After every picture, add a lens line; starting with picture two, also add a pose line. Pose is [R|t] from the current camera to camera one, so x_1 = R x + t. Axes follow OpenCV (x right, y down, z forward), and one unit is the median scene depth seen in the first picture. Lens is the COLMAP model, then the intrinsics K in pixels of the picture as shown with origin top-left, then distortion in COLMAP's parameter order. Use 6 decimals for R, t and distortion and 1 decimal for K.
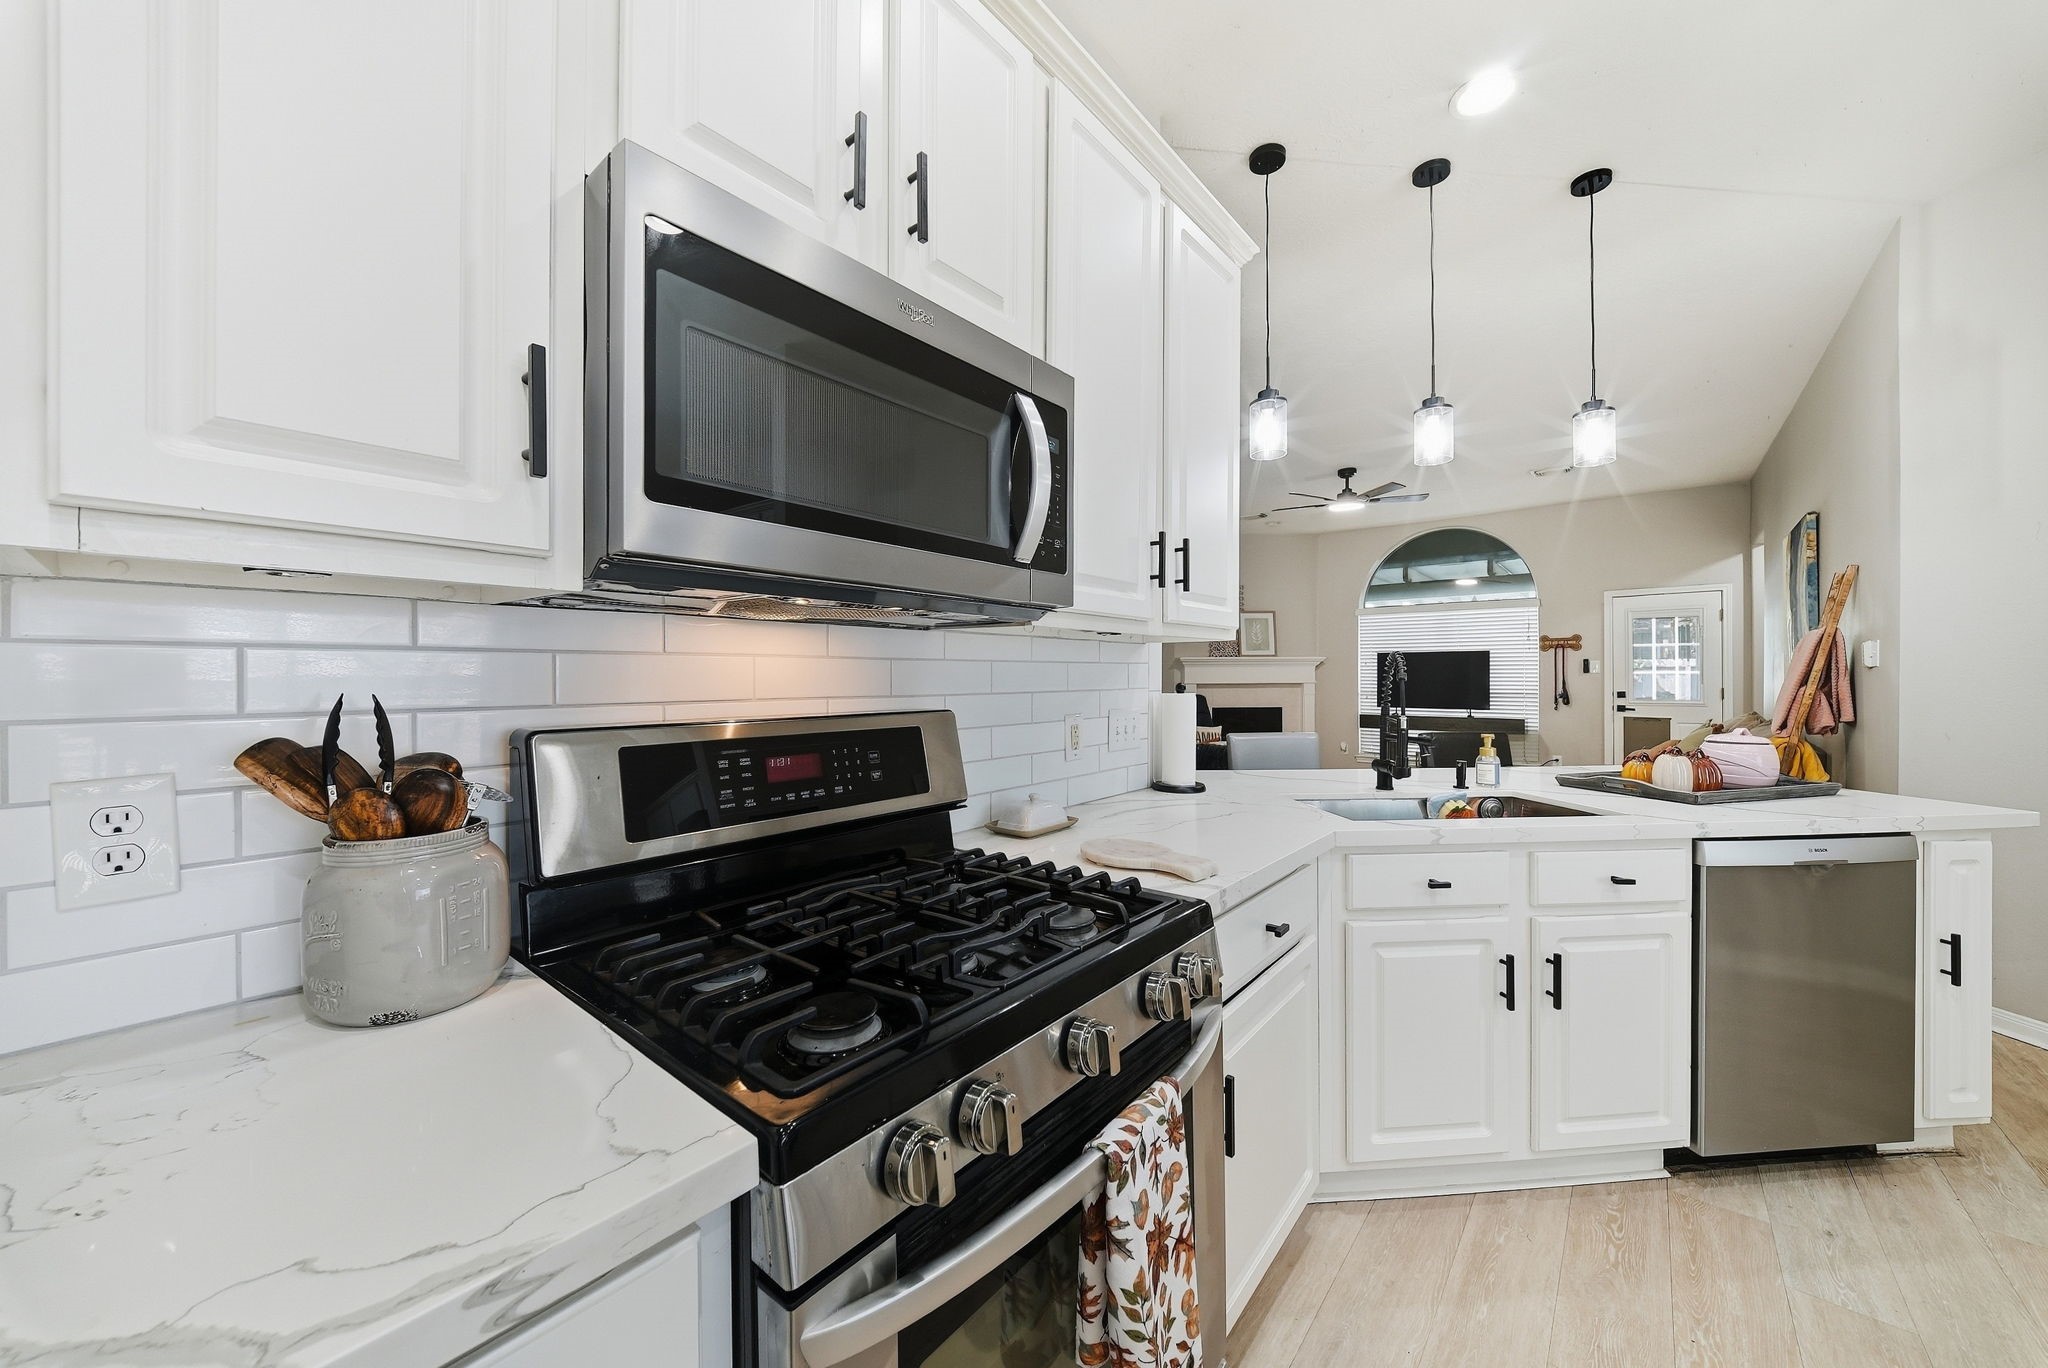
lens RADIAL K [[727.0, 0, 1031.0], [0, 727.0, 679.9], [0, 0, 1]] dist [-0.000754, -0.002567]
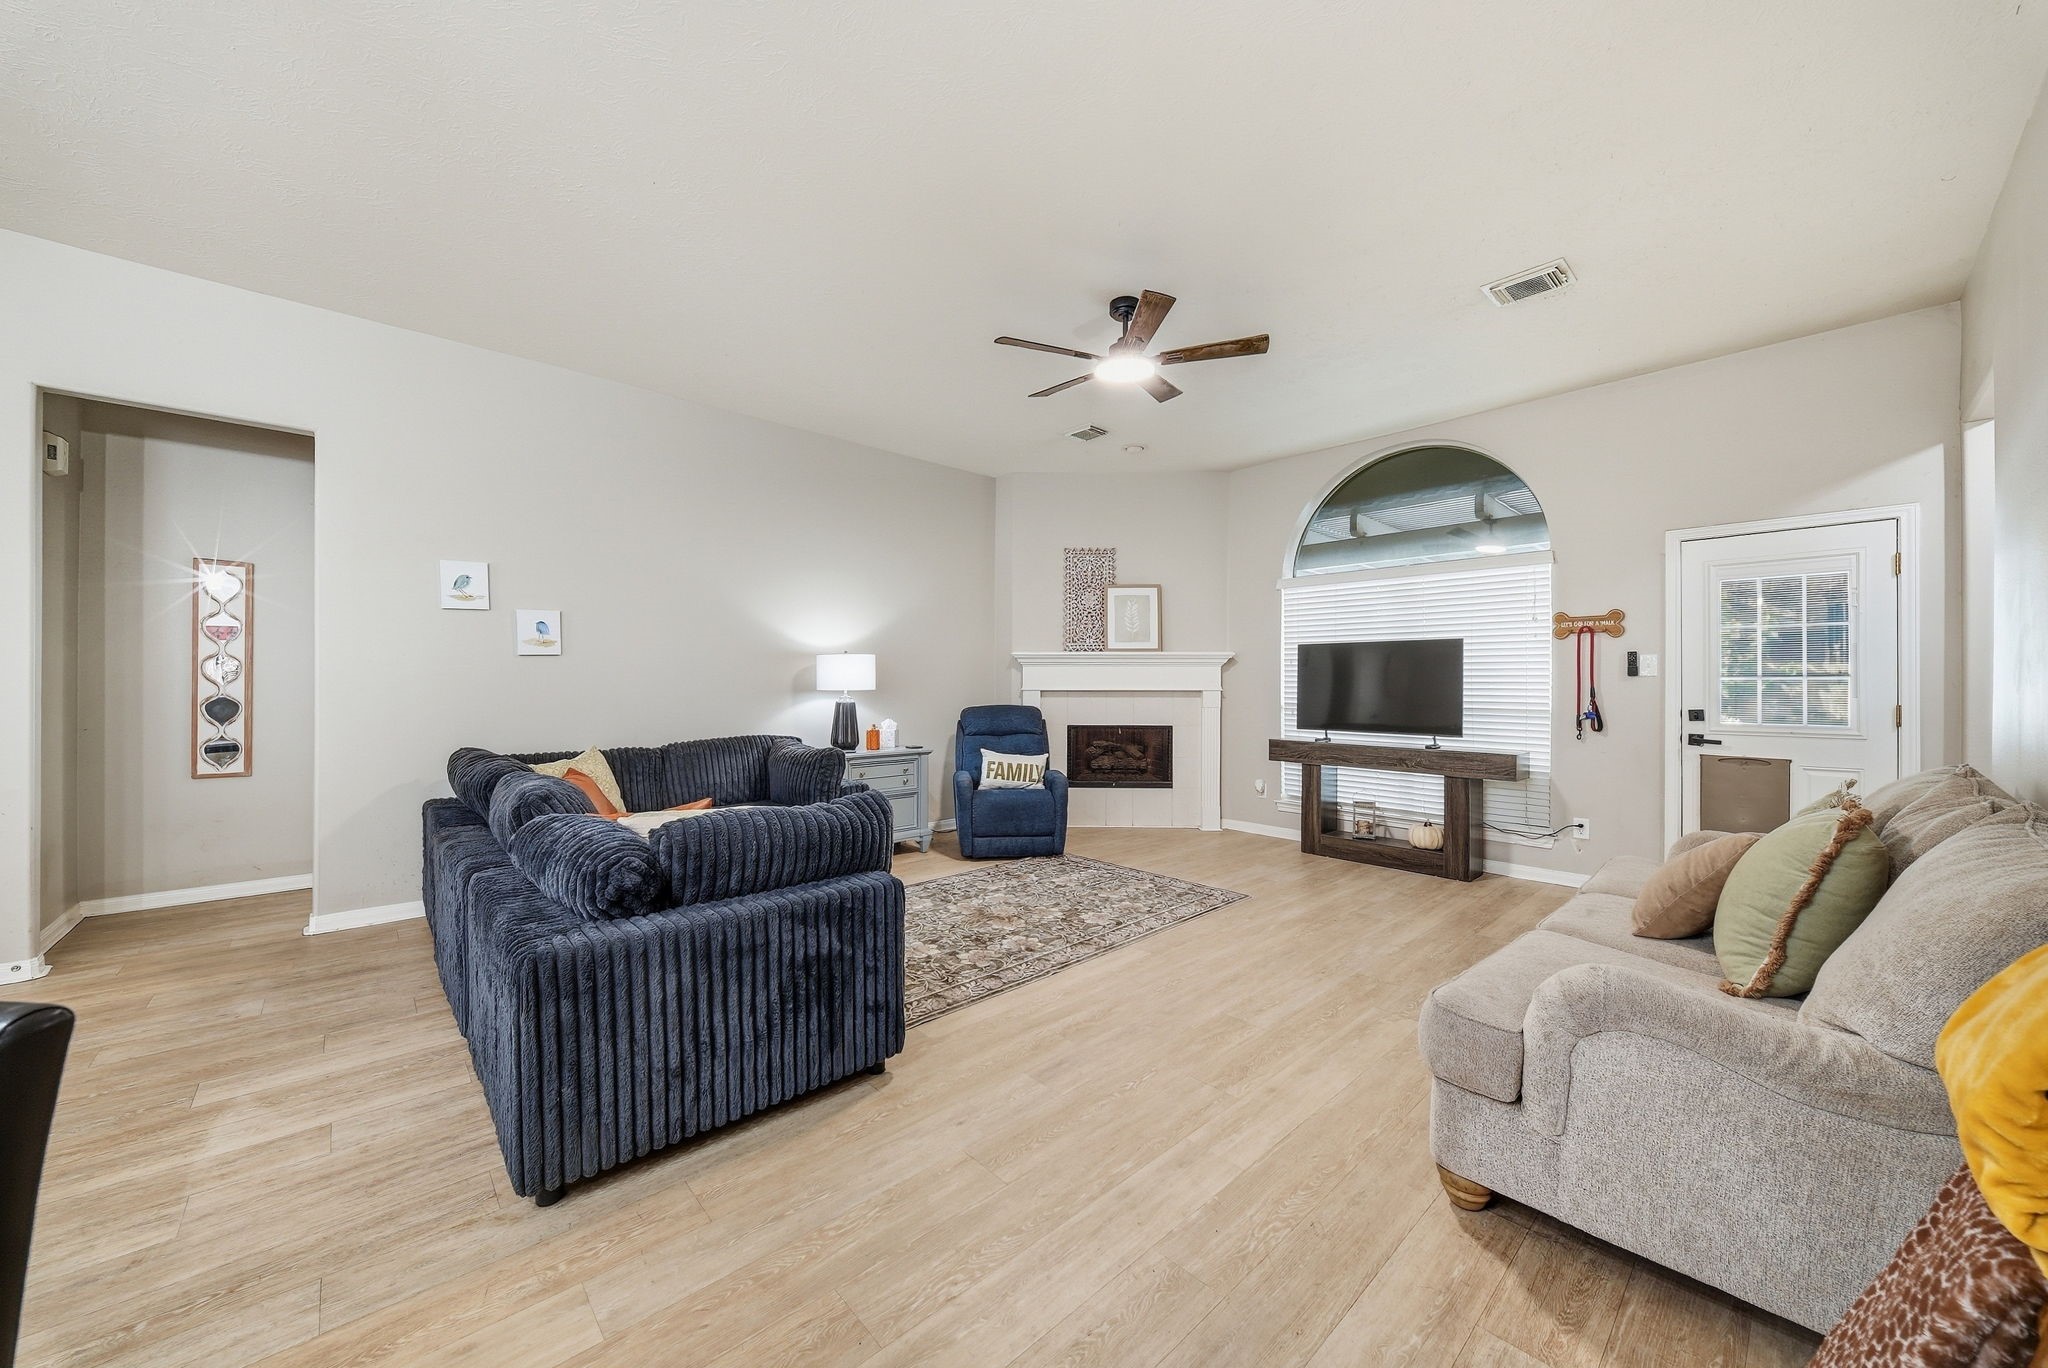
lens RADIAL K [[727.0, 0, 1031.0], [0, 727.0, 679.9], [0, 0, 1]] dist [-0.000754, -0.002567]
pose [[0.992742, 0.005589, -0.120131, 0.357769], [-0.006642, 0.999943, -0.008363, 0.001296], [0.120078, 0.009100, 0.992723, 0.370331]]
